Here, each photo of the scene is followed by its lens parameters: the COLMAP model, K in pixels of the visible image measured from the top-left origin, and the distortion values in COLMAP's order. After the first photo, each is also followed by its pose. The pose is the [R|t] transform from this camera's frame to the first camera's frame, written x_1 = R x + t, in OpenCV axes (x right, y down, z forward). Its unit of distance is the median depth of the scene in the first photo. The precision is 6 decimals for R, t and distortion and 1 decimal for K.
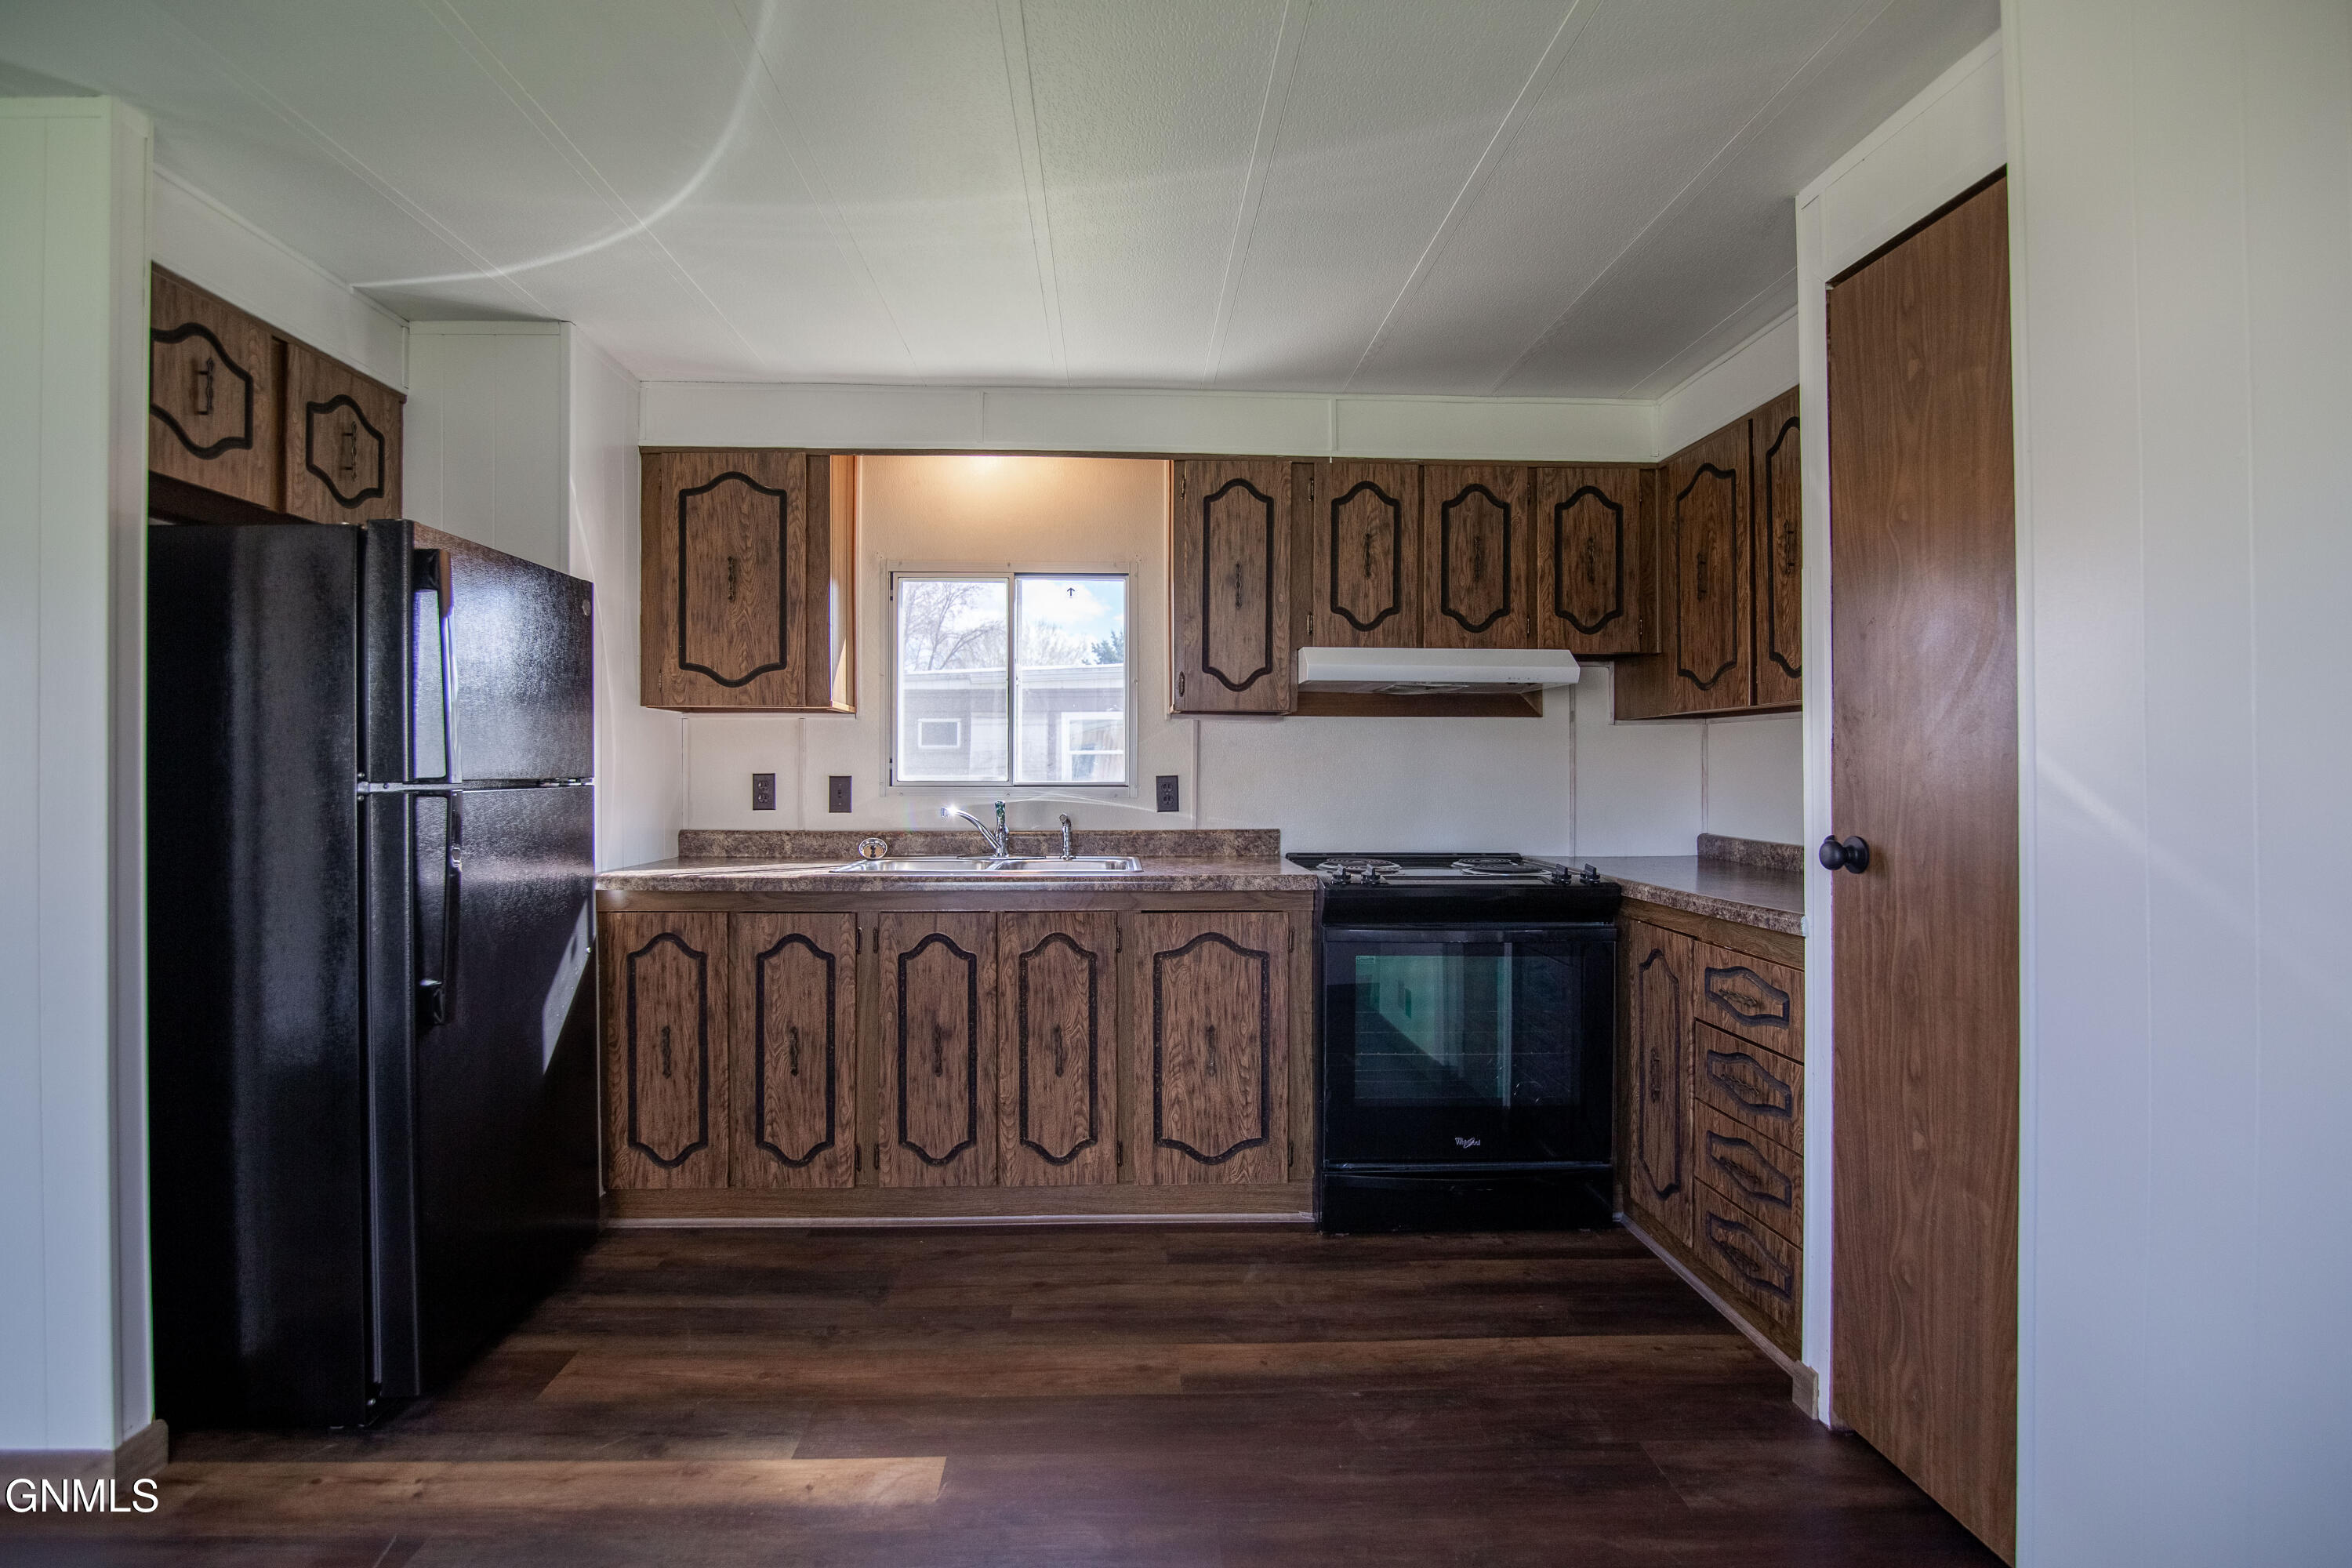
lens RADIAL K [[1093.4, 0, 1170.3], [0, 1093.4, 768.7], [0, 0, 1]] dist [-0.017806, 0.000391]
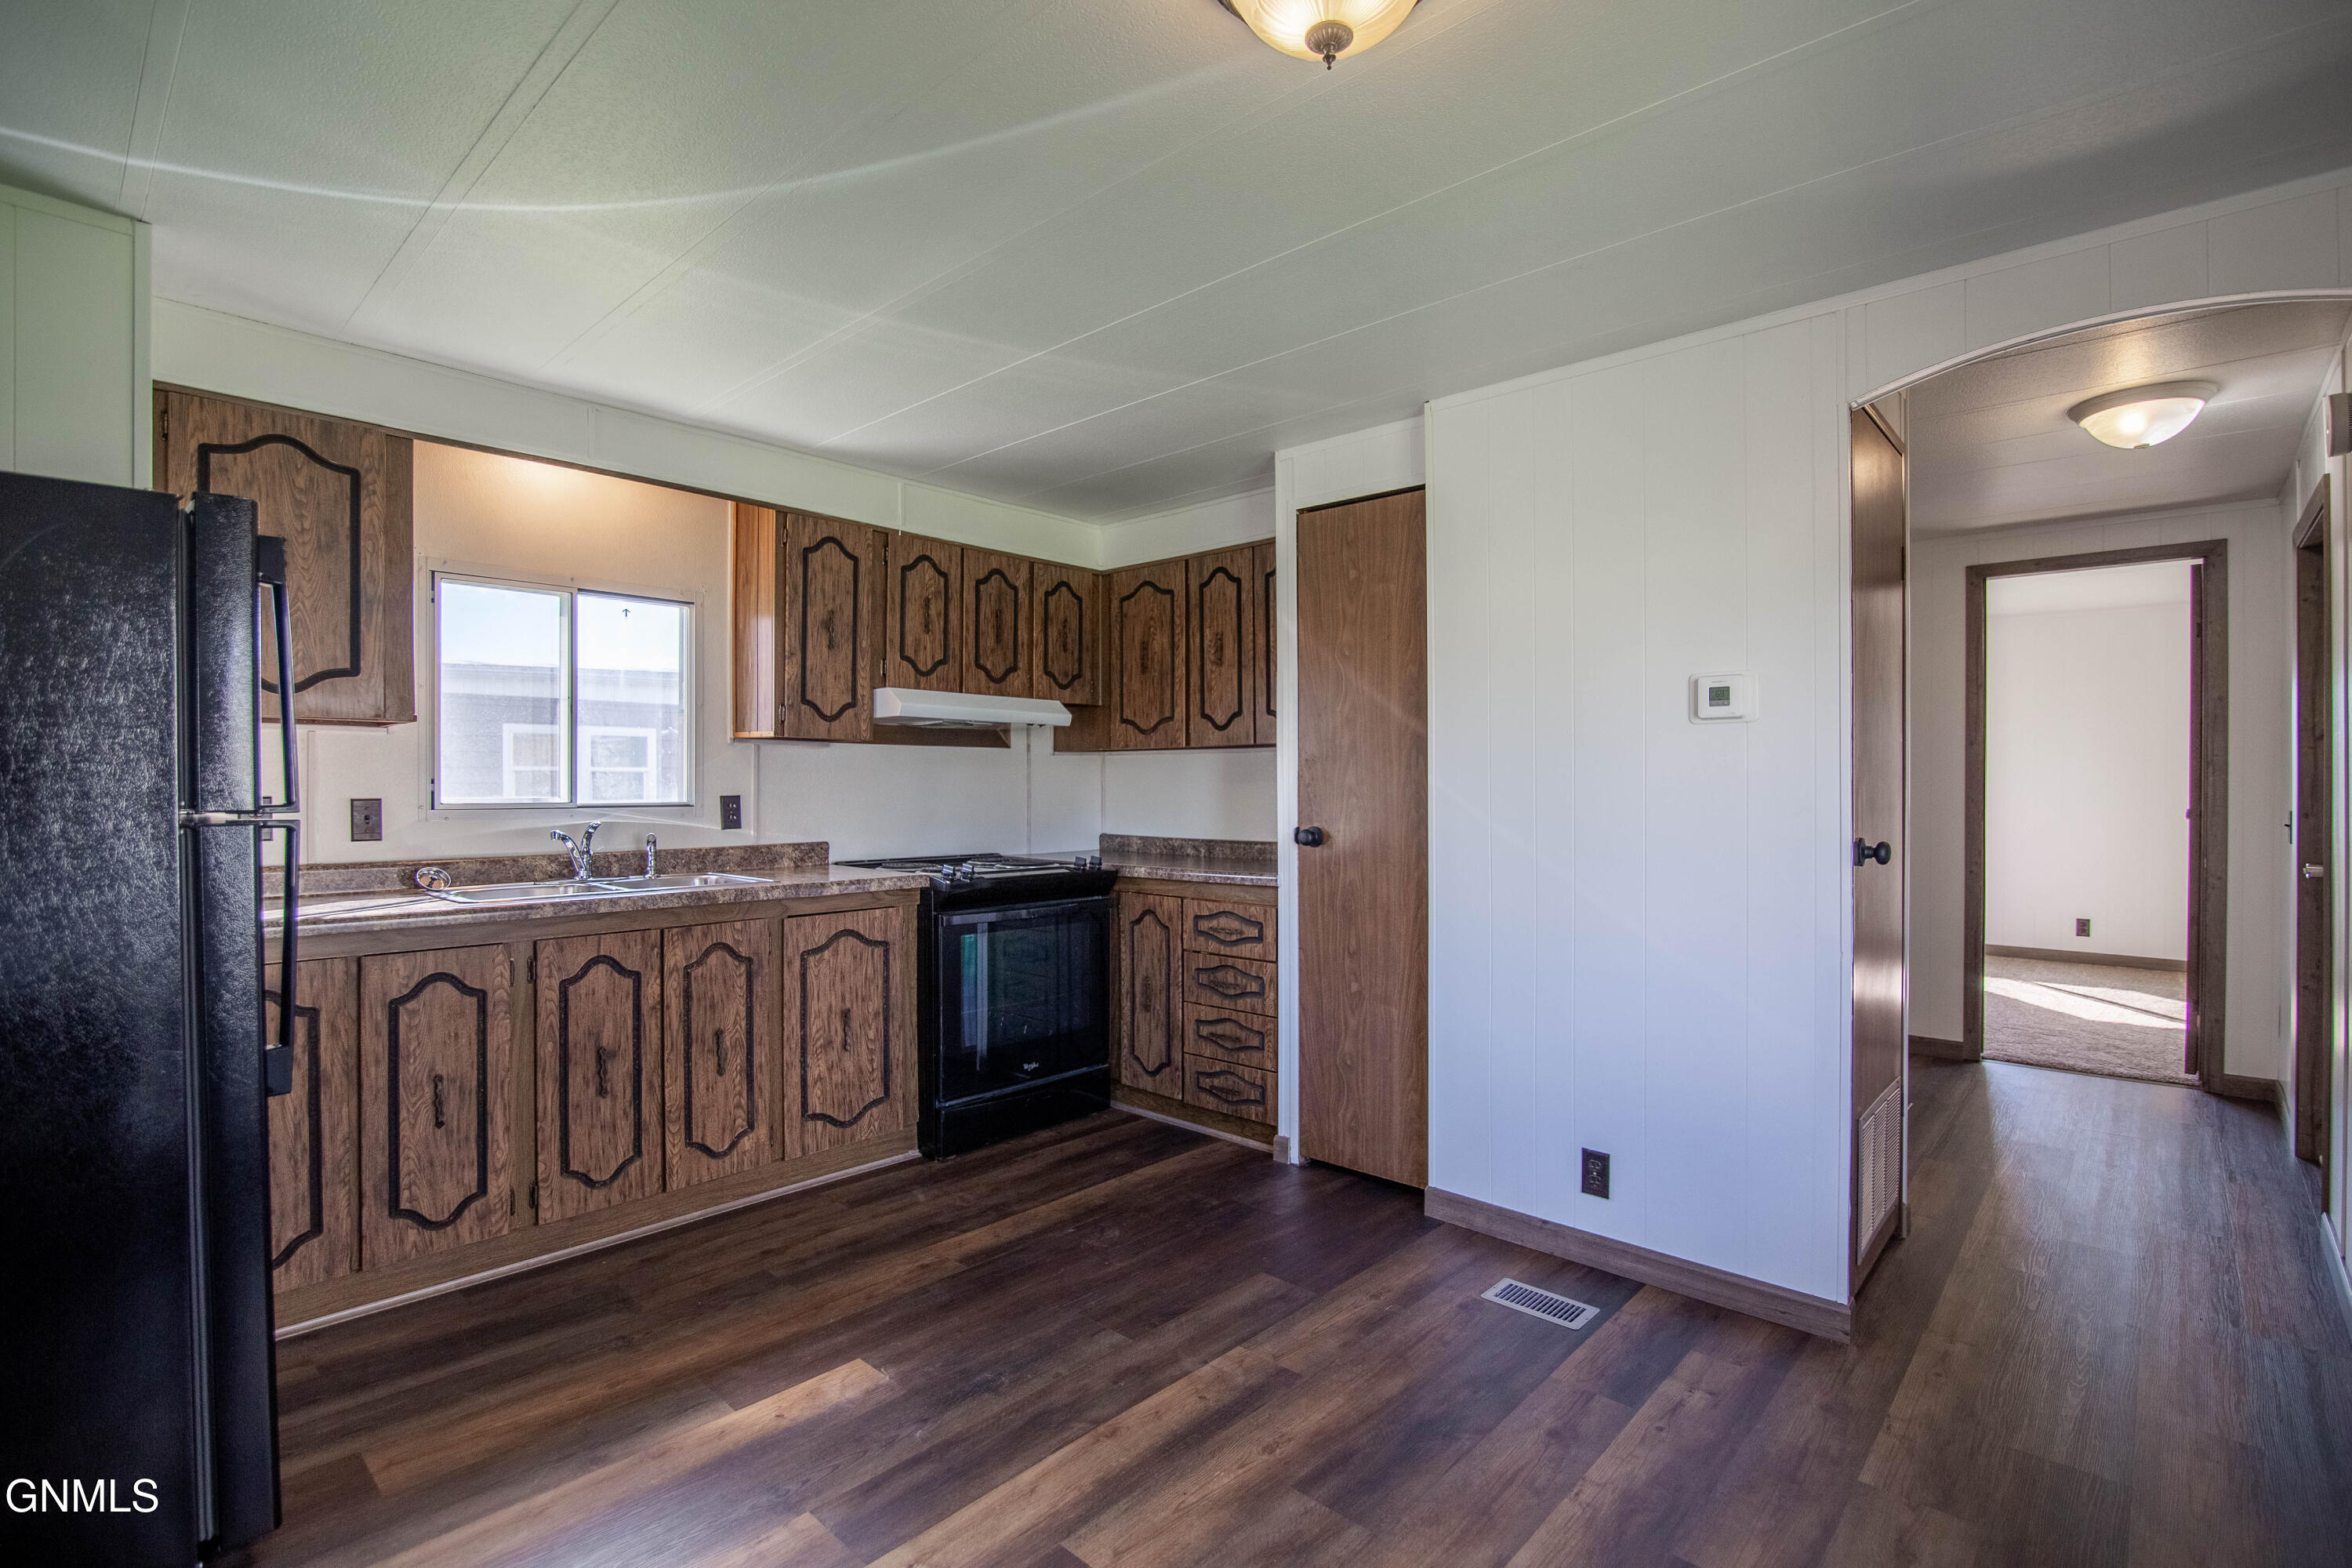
lens RADIAL K [[1093.4, 0, 1158.7], [0, 1093.4, 791.6], [0, 0, 1]] dist [-0.017806, 0.000391]
pose [[0.709097, -0.005809, 0.705087, -0.553895], [0.000764, 0.999972, 0.007470, -0.006000], [-0.705111, -0.004759, 0.709081, -0.064806]]
